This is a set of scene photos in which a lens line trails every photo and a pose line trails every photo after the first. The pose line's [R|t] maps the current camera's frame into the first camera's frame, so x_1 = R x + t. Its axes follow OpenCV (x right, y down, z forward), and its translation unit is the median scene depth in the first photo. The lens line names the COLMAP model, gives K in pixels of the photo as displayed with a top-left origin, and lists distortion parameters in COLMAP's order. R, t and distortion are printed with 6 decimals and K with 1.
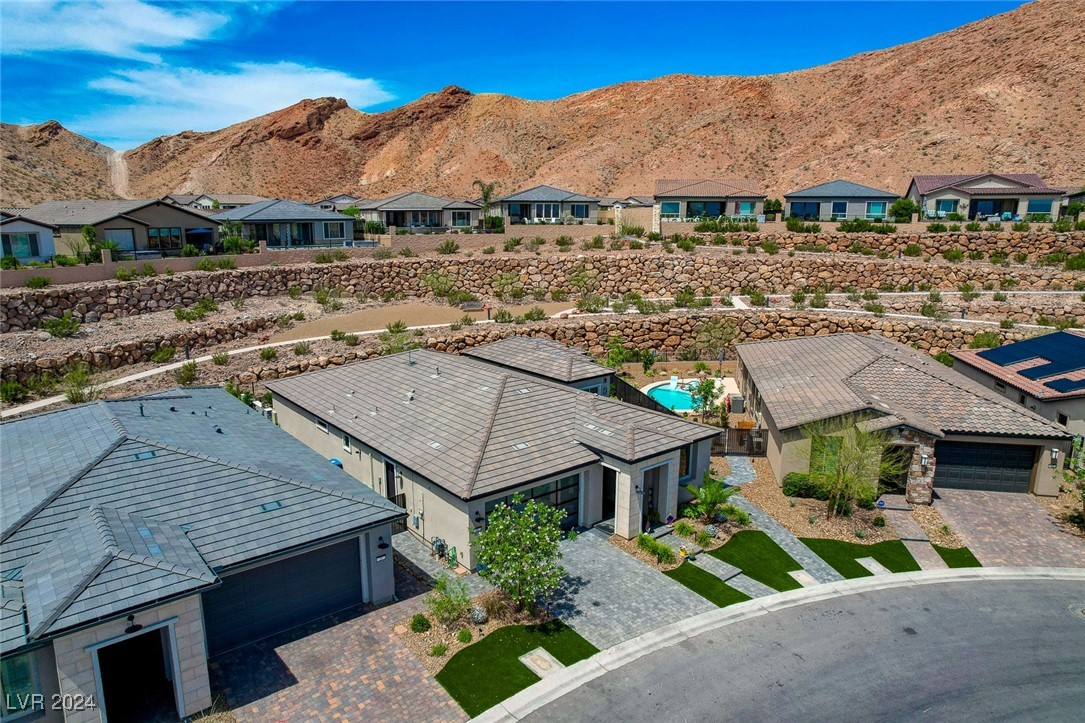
lens RADIAL K [[695.7, 0, 541.9], [0, 695.7, 352.1], [0, 0, 1]] dist [-0.074177, 0.065292]
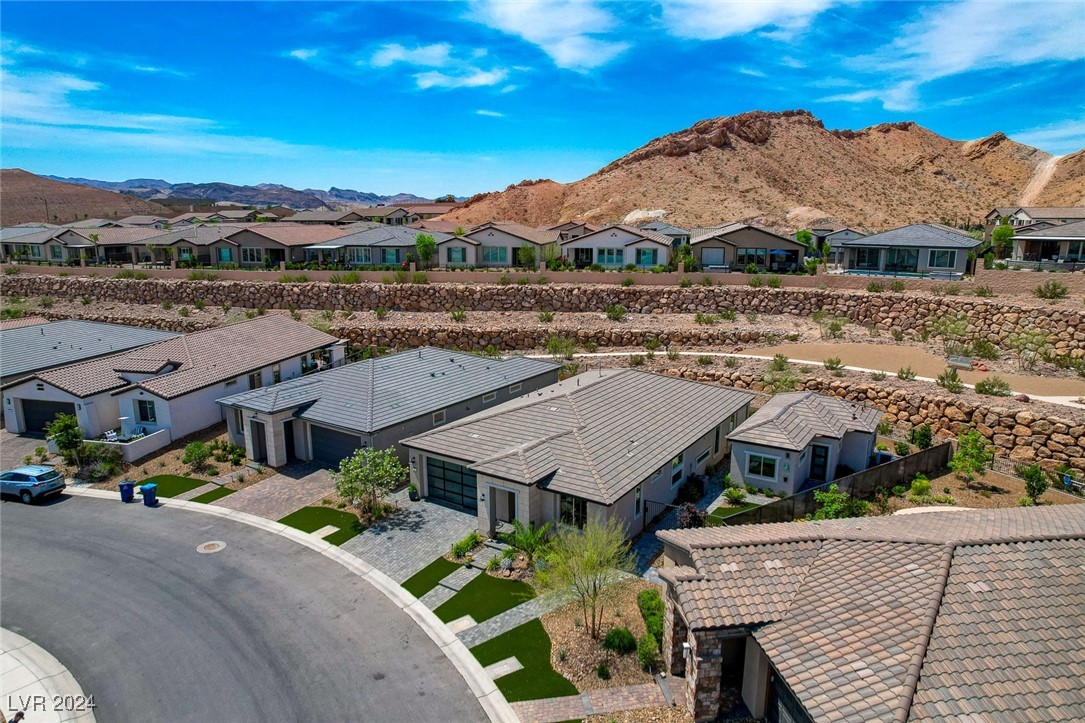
lens RADIAL K [[695.7, 0, 547.9], [0, 695.7, 357.7], [0, 0, 1]] dist [-0.074177, 0.065292]
pose [[0.303683, 0.191797, -0.933269, 0.543944], [-0.188284, 0.972293, 0.138550, -0.098472], [0.933984, 0.133645, 0.331381, 0.292779]]
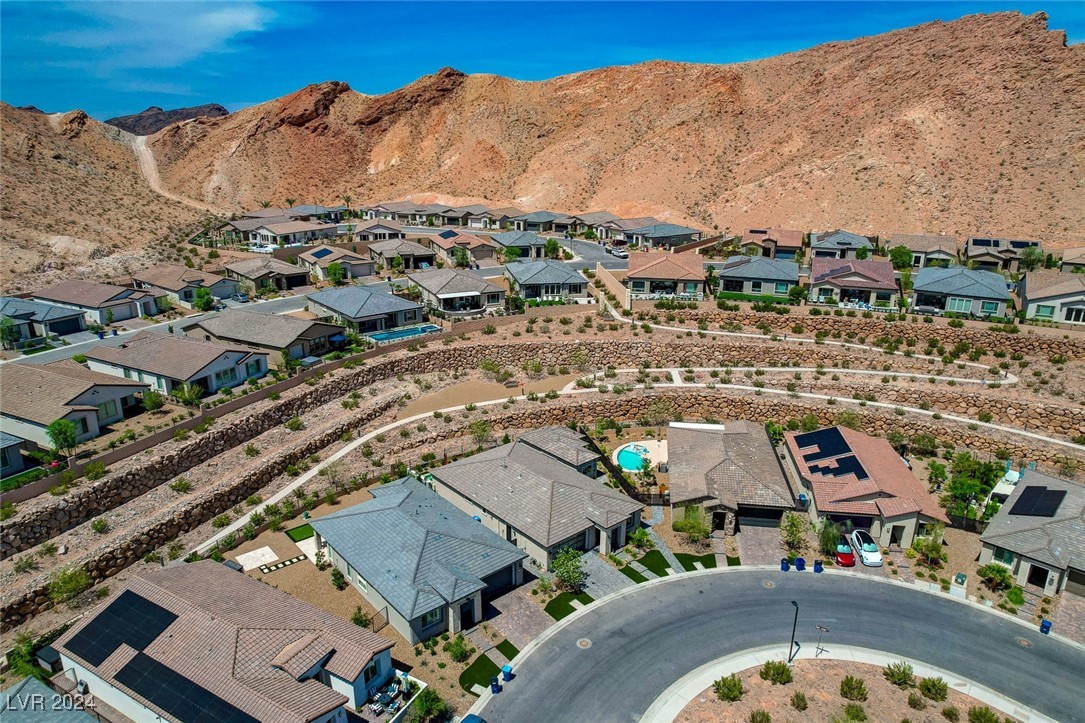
lens RADIAL K [[695.7, 0, 544.5], [0, 695.7, 350.9], [0, 0, 1]] dist [-0.074177, 0.065292]
pose [[0.999562, -0.003900, 0.029332, -0.075530], [0.001029, 0.995257, 0.097270, -0.321292], [-0.029572, -0.097198, 0.994826, -0.642643]]
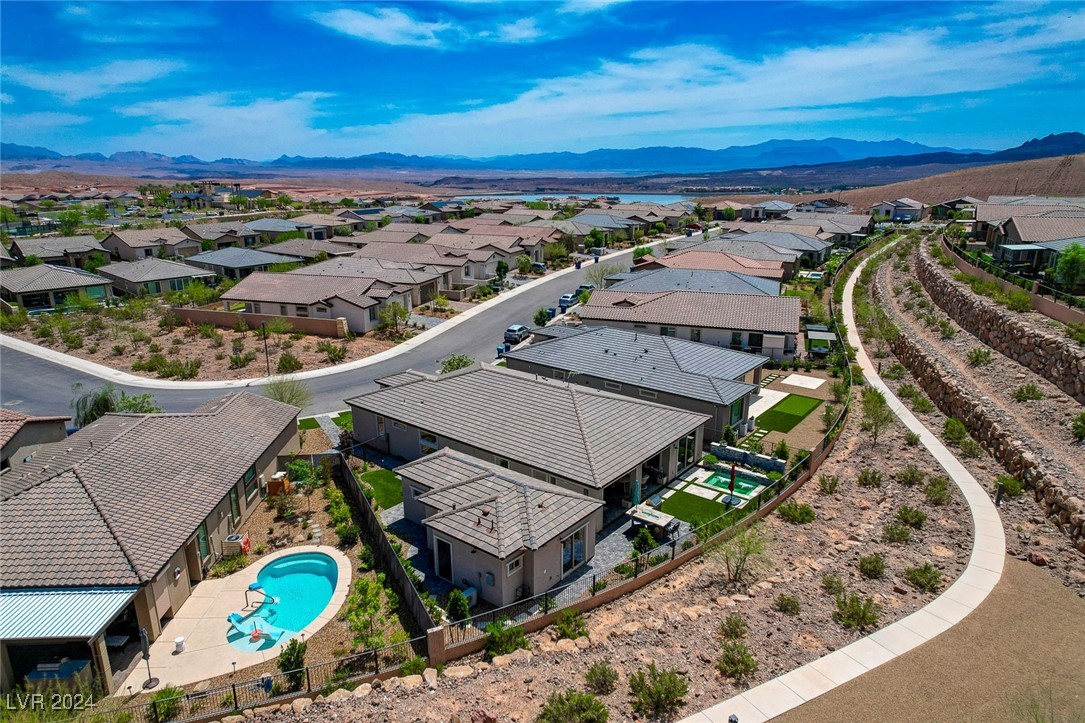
lens RADIAL K [[695.7, 0, 539.3], [0, 695.7, 354.5], [0, 0, 1]] dist [-0.074177, 0.065292]
pose [[-0.981099, 0.052408, -0.186275, 0.056337], [-0.036655, 0.894866, 0.444827, -0.350821], [0.190004, 0.443247, -0.876031, 1.217972]]
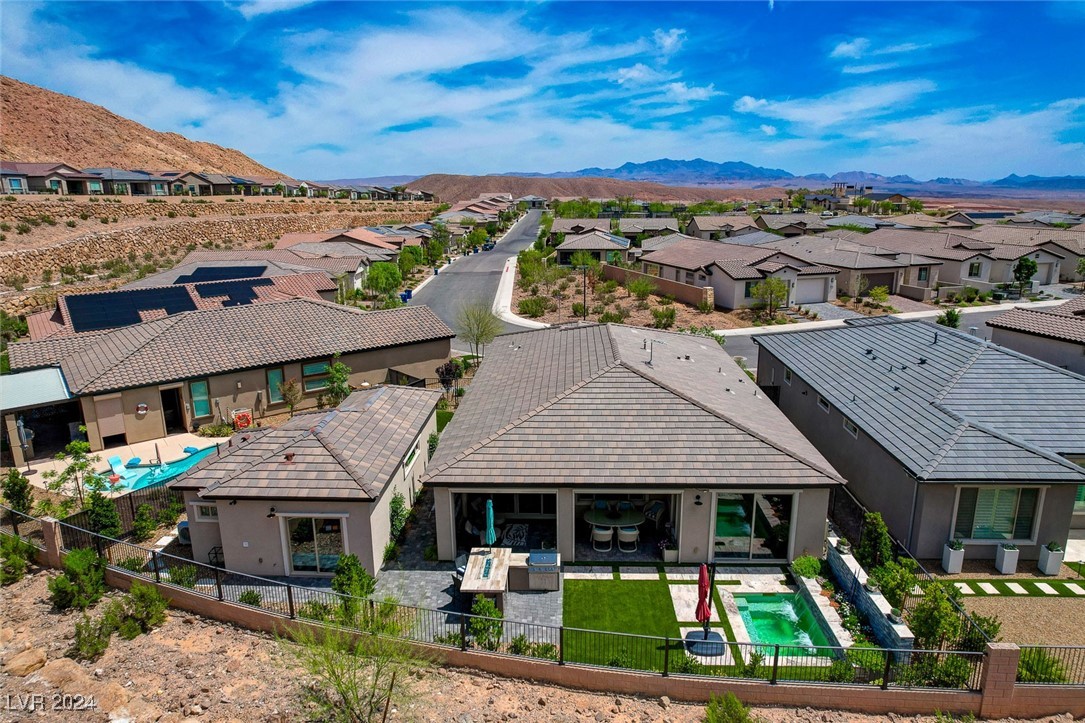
lens RADIAL K [[695.7, 0, 543.6], [0, 695.7, 360.4], [0, 0, 1]] dist [-0.074177, 0.065292]
pose [[-0.740256, -0.158282, 0.653427, -0.359641], [0.137734, 0.915577, 0.377820, -0.175079], [-0.658065, 0.369683, -0.655961, 0.935339]]
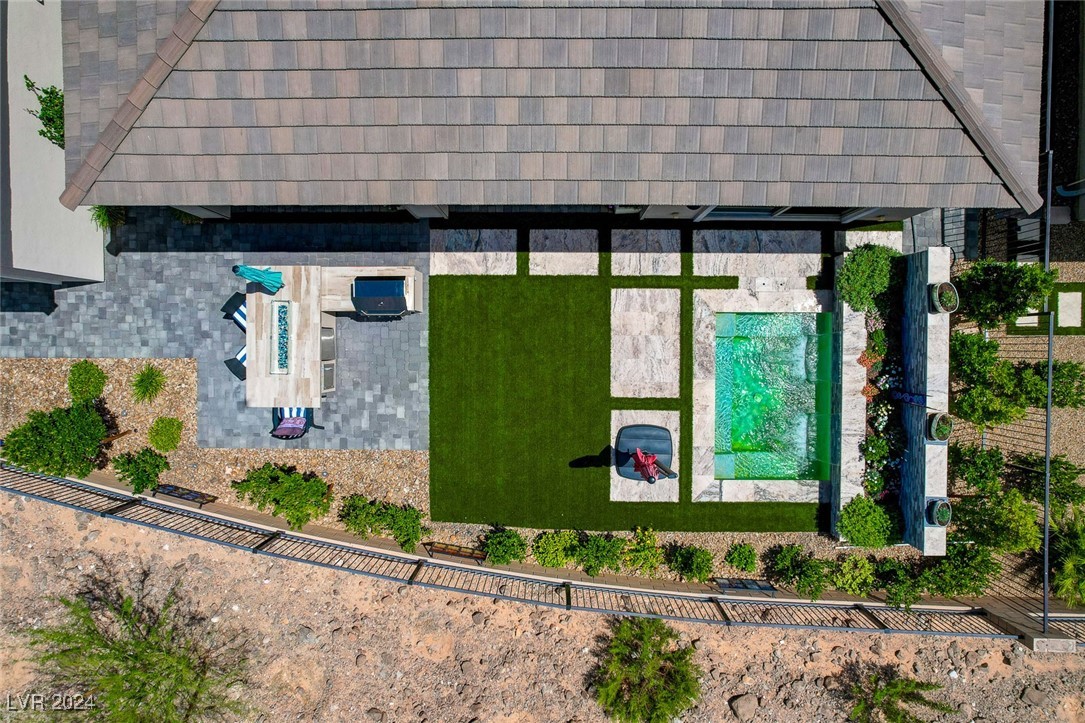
lens RADIAL K [[695.7, 0, 542.3], [0, 695.7, 365.6], [0, 0, 1]] dist [-0.074177, 0.065292]
pose [[-0.763012, -0.646349, -0.006822, -0.197502], [0.138812, -0.174157, 0.974885, -0.134515], [-0.631304, 0.742901, 0.222605, 0.696289]]
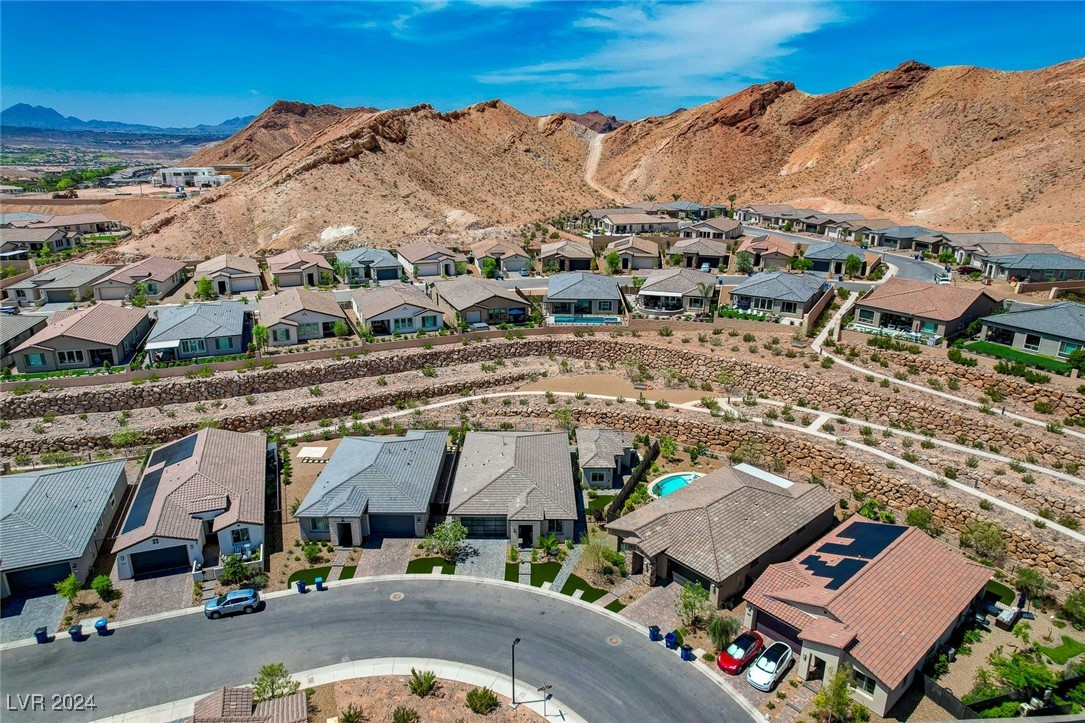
lens RADIAL K [[695.7, 0, 548.3], [0, 695.7, 354.6], [0, 0, 1]] dist [-0.074177, 0.065292]
pose [[0.780203, 0.192169, -0.595276, 0.719154], [-0.129875, 0.980669, 0.146361, -0.367521], [0.611895, -0.036880, 0.790079, -0.412457]]
